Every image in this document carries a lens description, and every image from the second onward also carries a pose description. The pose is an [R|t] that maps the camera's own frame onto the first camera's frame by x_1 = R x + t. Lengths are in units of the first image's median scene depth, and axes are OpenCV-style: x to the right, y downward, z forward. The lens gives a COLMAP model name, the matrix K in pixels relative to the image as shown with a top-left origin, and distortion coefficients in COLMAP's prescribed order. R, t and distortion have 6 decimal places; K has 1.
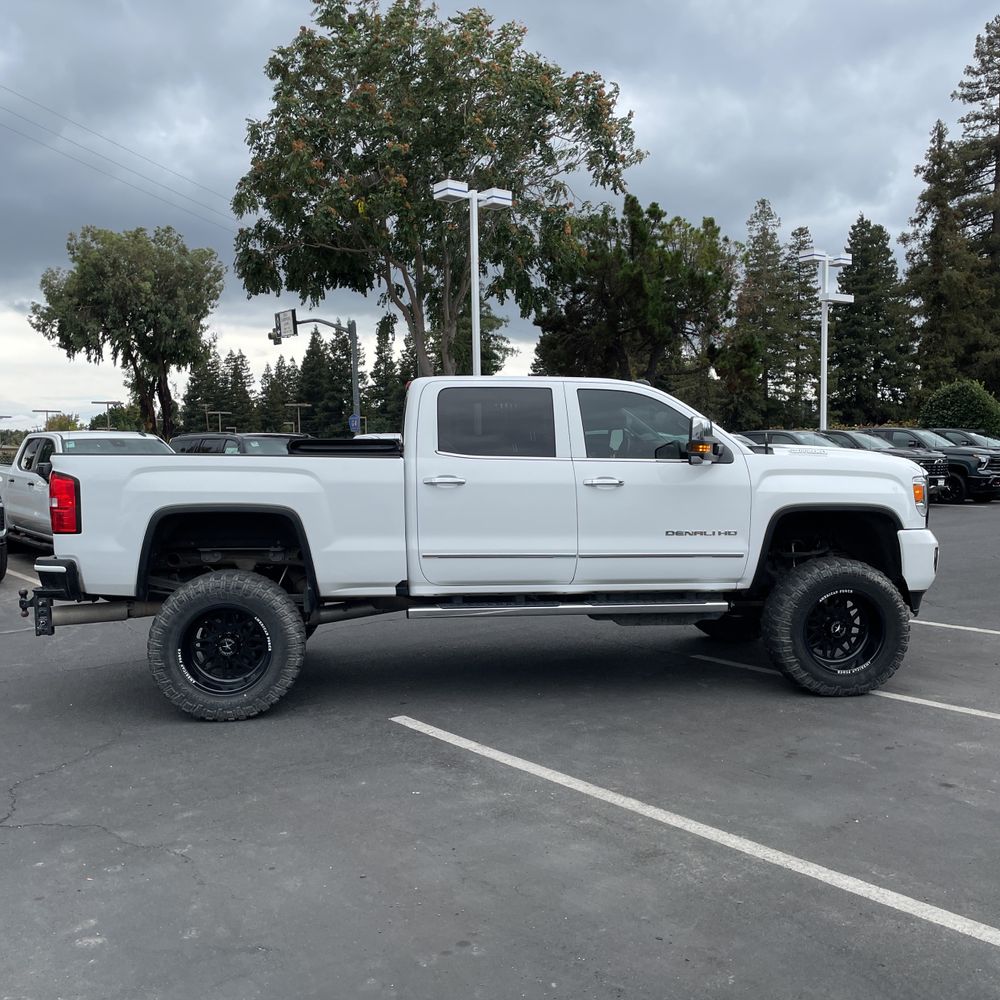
lens RADIAL K [[1009.0, 0, 495.3], [0, 1009.0, 499.3], [0, 0, 1]] dist [0.105689, -0.175351]
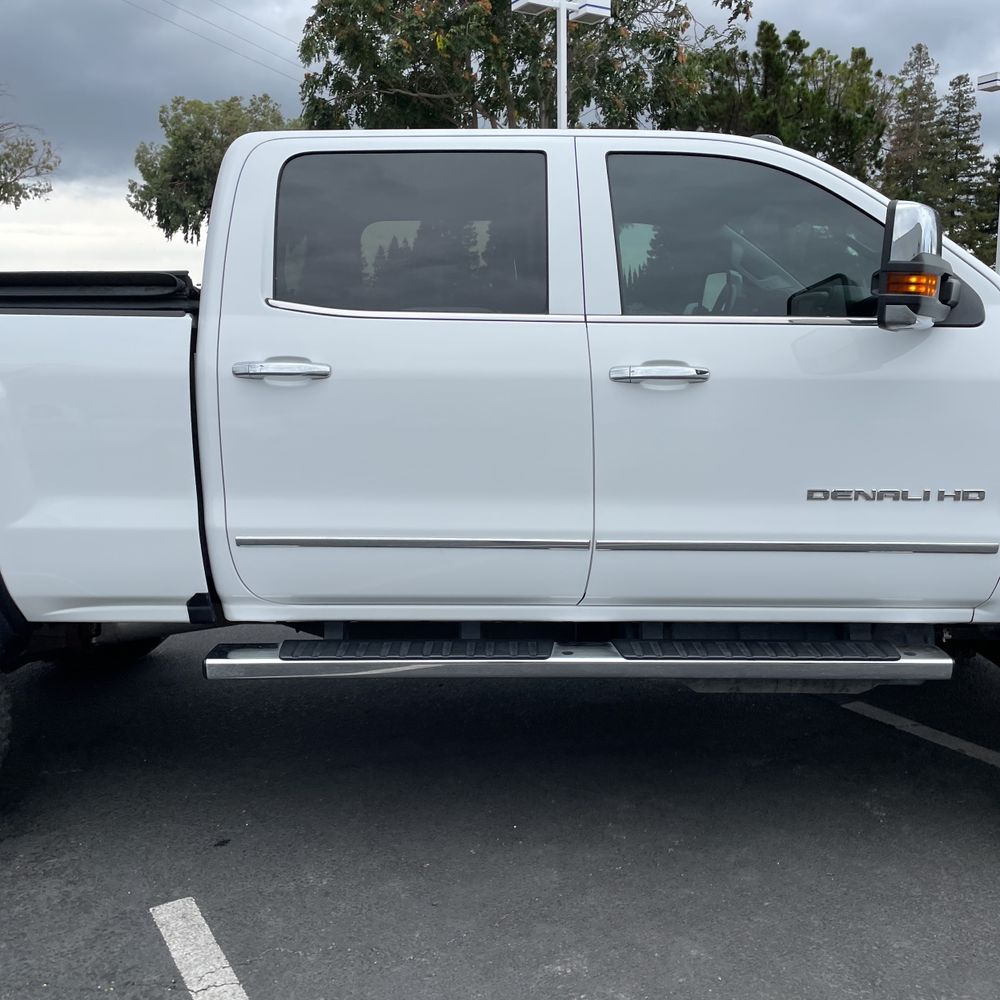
lens RADIAL K [[1004.1, 0, 482.2], [0, 1004.1, 495.0], [0, 0, 1]] dist [0.103777, -0.136181]
pose [[0.991745, 0.016006, -0.127222, 0.014297], [-0.002031, 0.994015, 0.109227, -0.001998], [0.128209, -0.108067, 0.985842, 0.092096]]
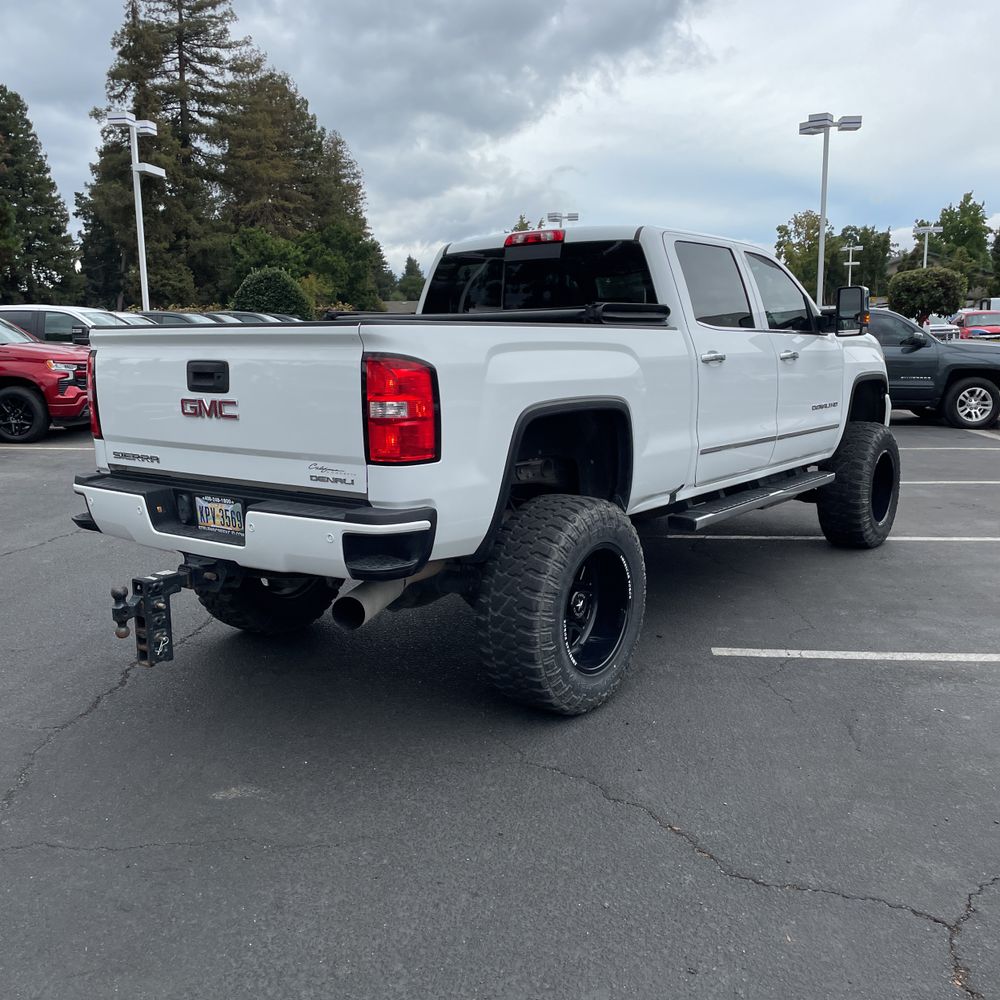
lens RADIAL K [[1009.1, 0, 486.5], [0, 1009.1, 472.2], [0, 0, 1]] dist [0.101002, -0.135669]
pose [[0.686094, -0.099547, 0.720671, -0.123113], [0.038903, 0.994197, 0.100293, -0.002505], [-0.726472, -0.040774, 0.685985, 0.089964]]
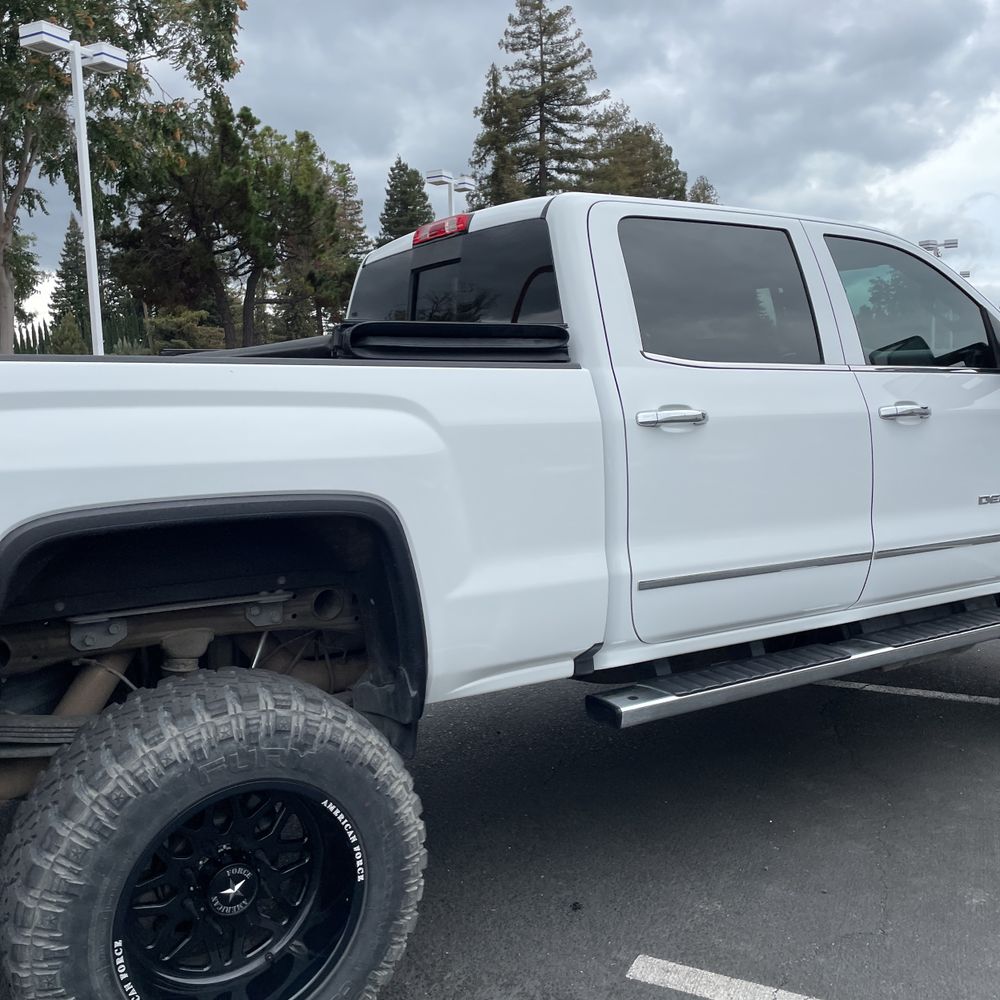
lens RADIAL K [[1009.1, 0, 486.5], [0, 1009.1, 472.2], [0, 0, 1]] dist [0.101002, -0.135669]
pose [[0.901506, -0.049272, 0.429953, -0.051547], [0.035351, 0.998562, 0.040310, -0.002346], [-0.431321, -0.021140, 0.901951, 0.098845]]
